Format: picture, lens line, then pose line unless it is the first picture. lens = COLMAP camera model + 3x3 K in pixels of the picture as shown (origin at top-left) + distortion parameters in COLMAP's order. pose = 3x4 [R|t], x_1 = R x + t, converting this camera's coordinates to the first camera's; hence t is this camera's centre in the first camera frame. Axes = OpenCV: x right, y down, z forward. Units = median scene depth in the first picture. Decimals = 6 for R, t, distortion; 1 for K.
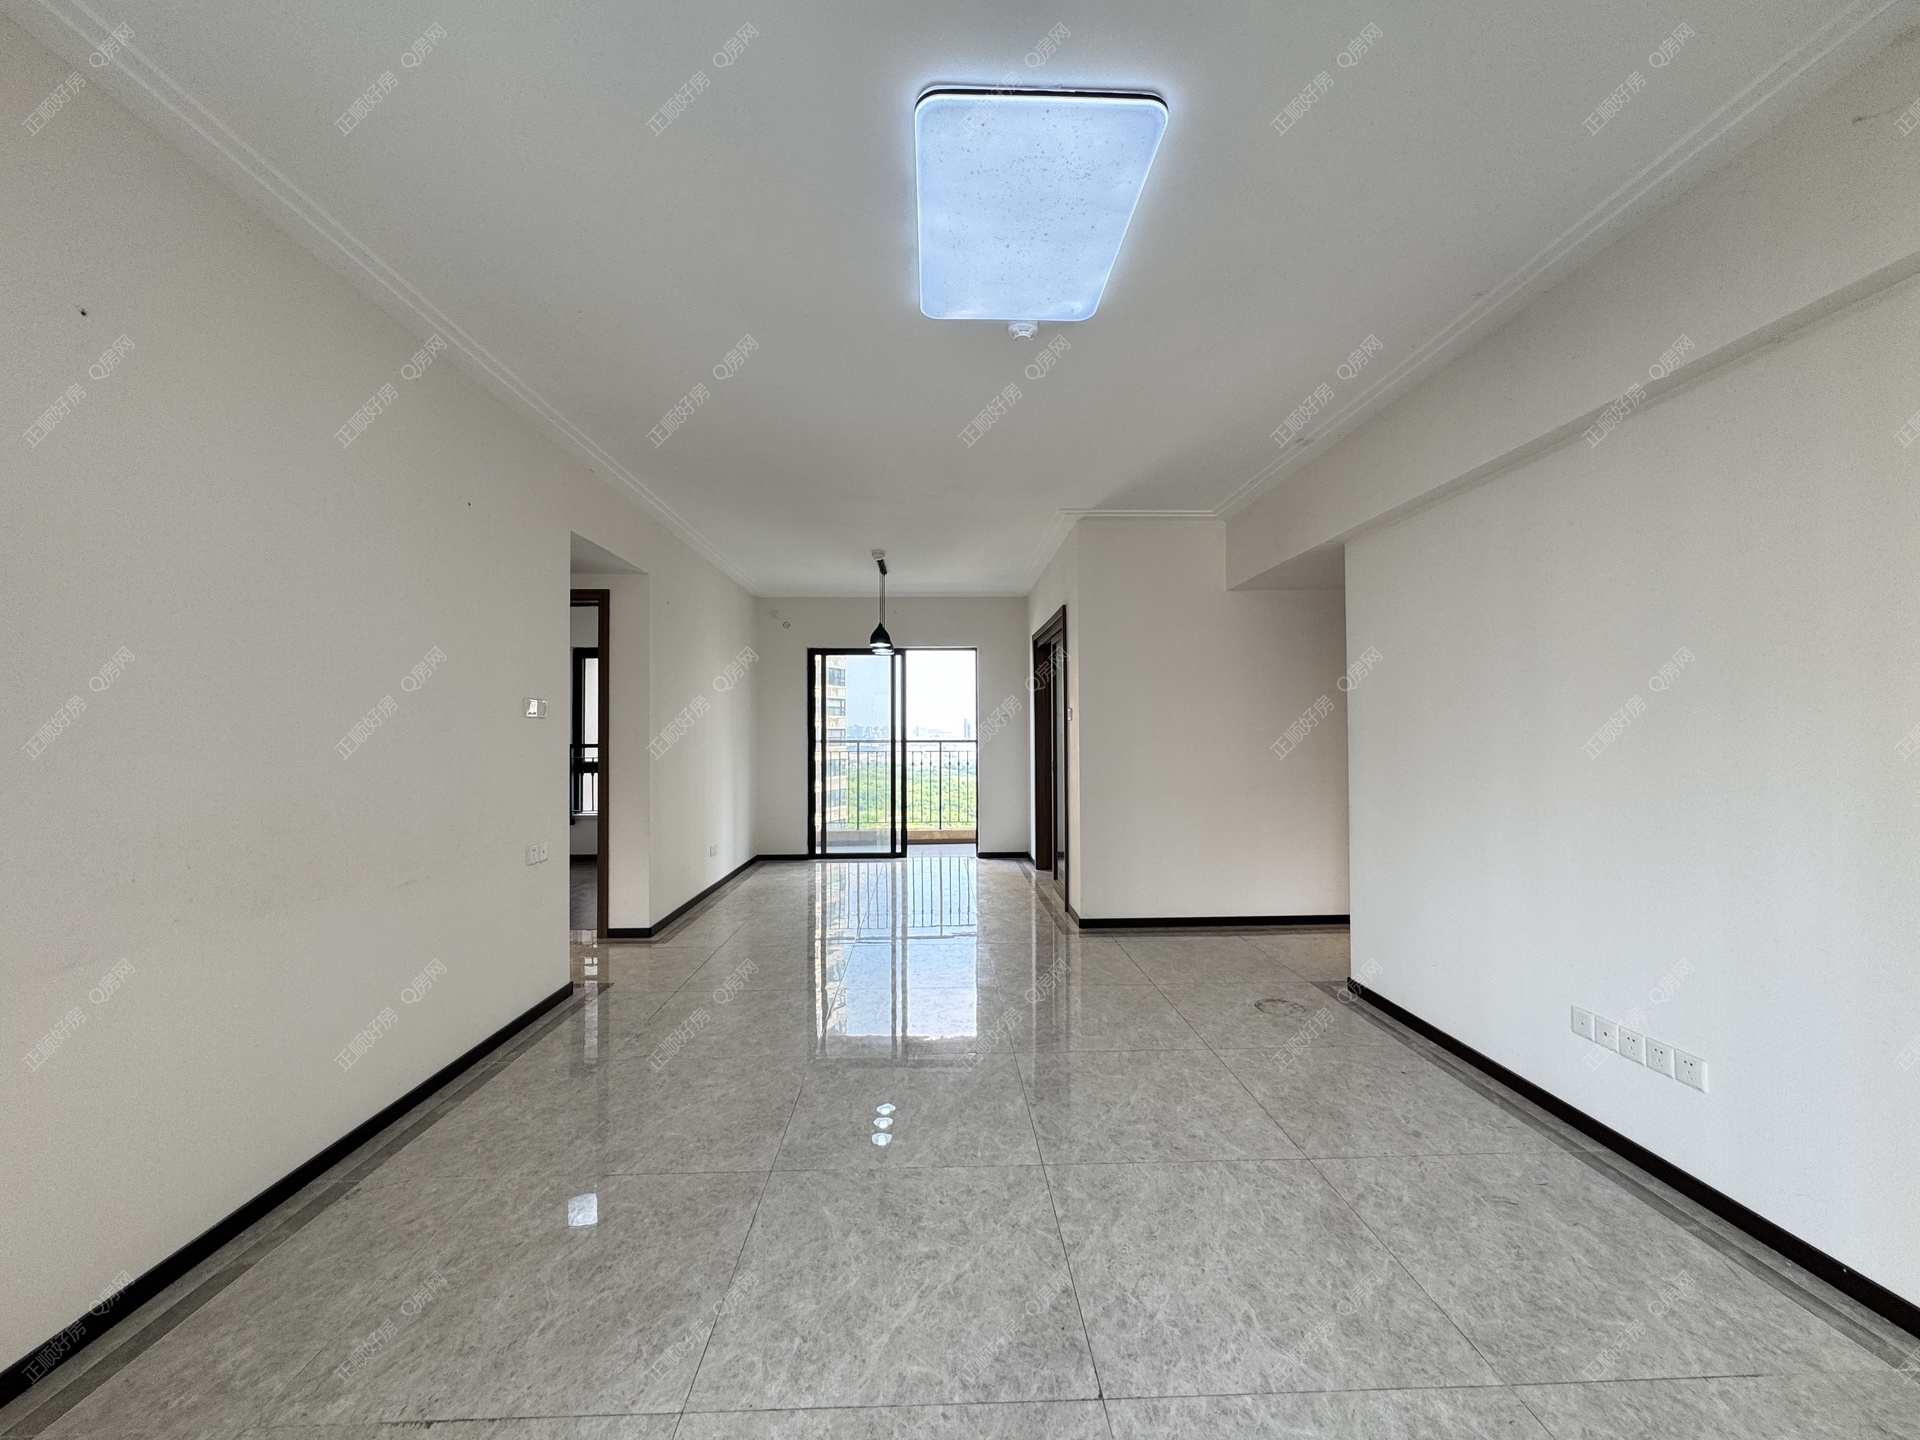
lens RADIAL K [[774.6, 0, 958.2], [0, 774.6, 716.7], [0, 0, 1]] dist [0.000631, -0.000080]
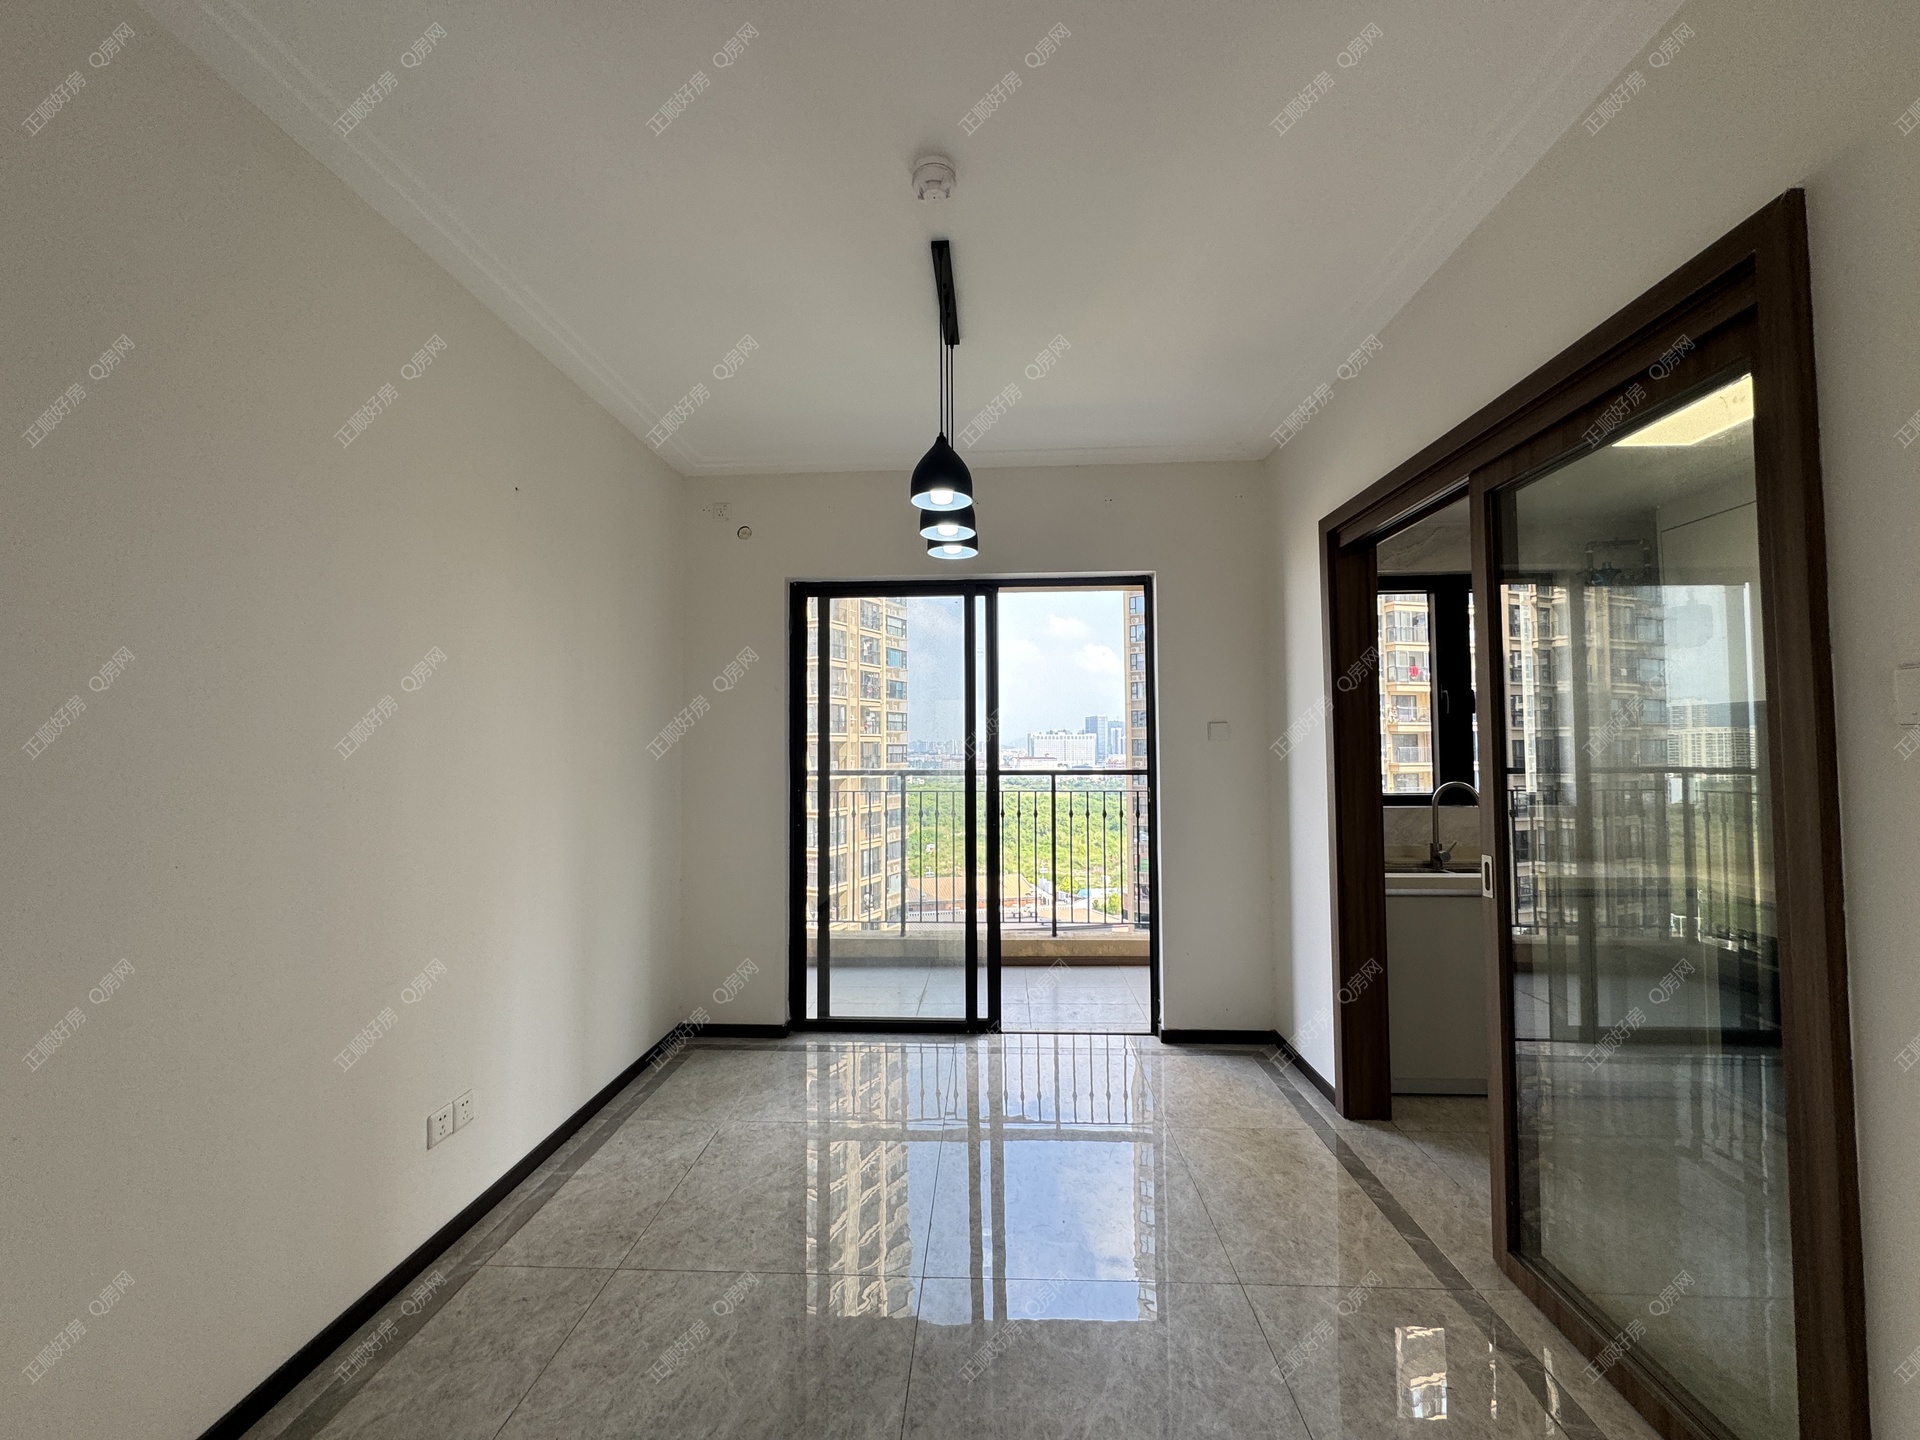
lens RADIAL K [[774.6, 0, 958.2], [0, 774.6, 716.7], [0, 0, 1]] dist [0.000631, -0.000080]
pose [[0.996662, -0.004239, -0.081530, -0.044969], [0.002674, 0.999810, -0.019293, 0.002750], [0.081596, 0.019011, 0.996484, 0.452341]]
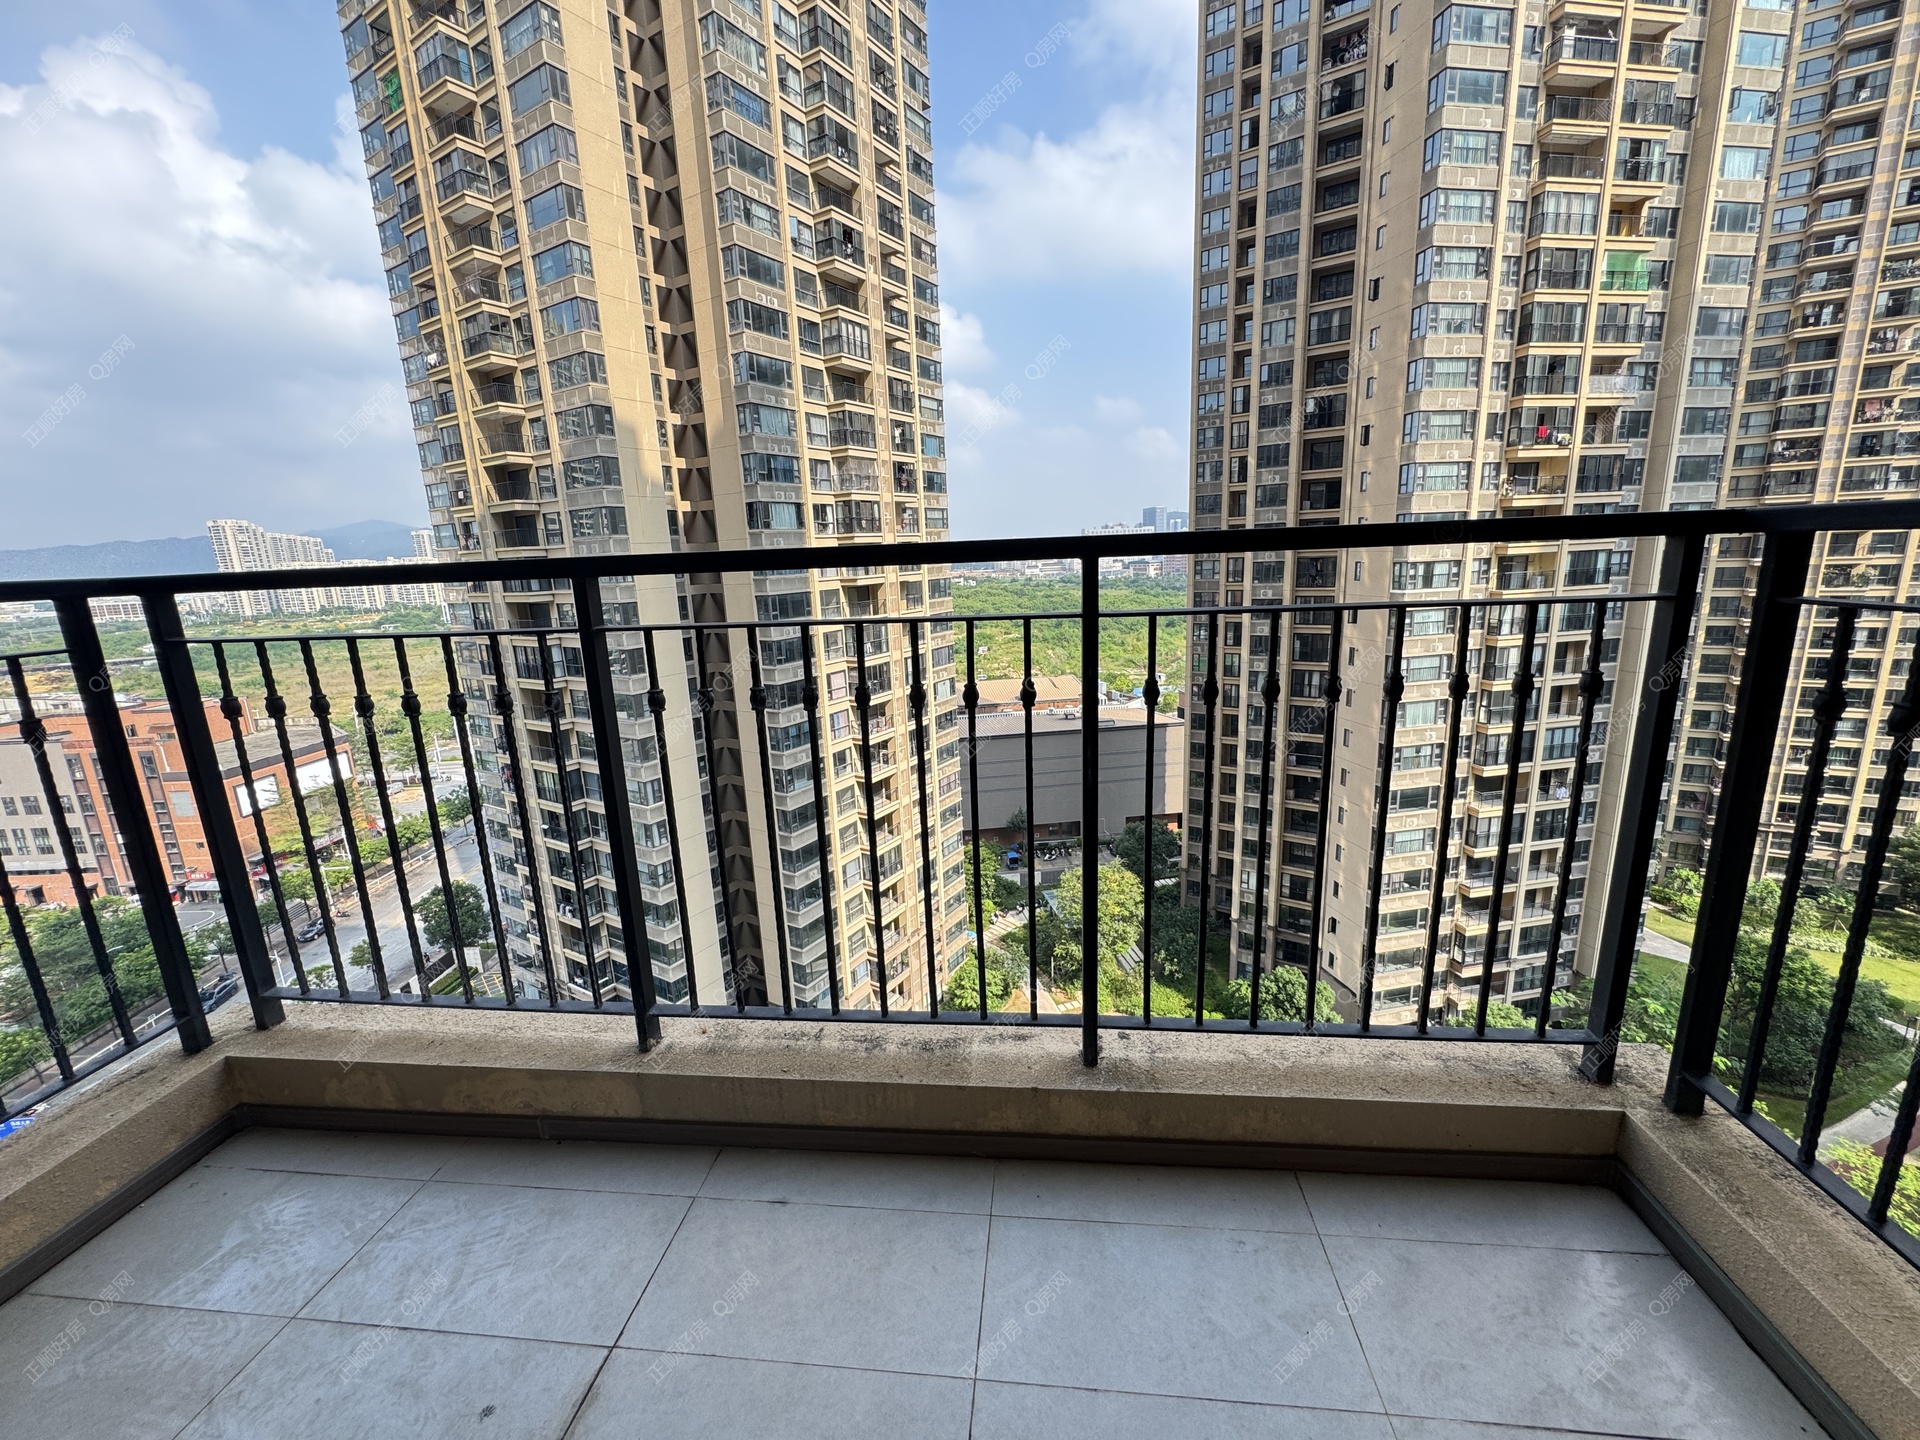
lens RADIAL K [[774.6, 0, 958.2], [0, 774.6, 716.7], [0, 0, 1]] dist [0.000631, -0.000080]
pose [[0.988454, -0.004592, -0.151453, -0.022858], [0.040034, 0.971936, 0.231813, 0.030471], [0.146139, -0.235199, 0.960898, 0.895175]]
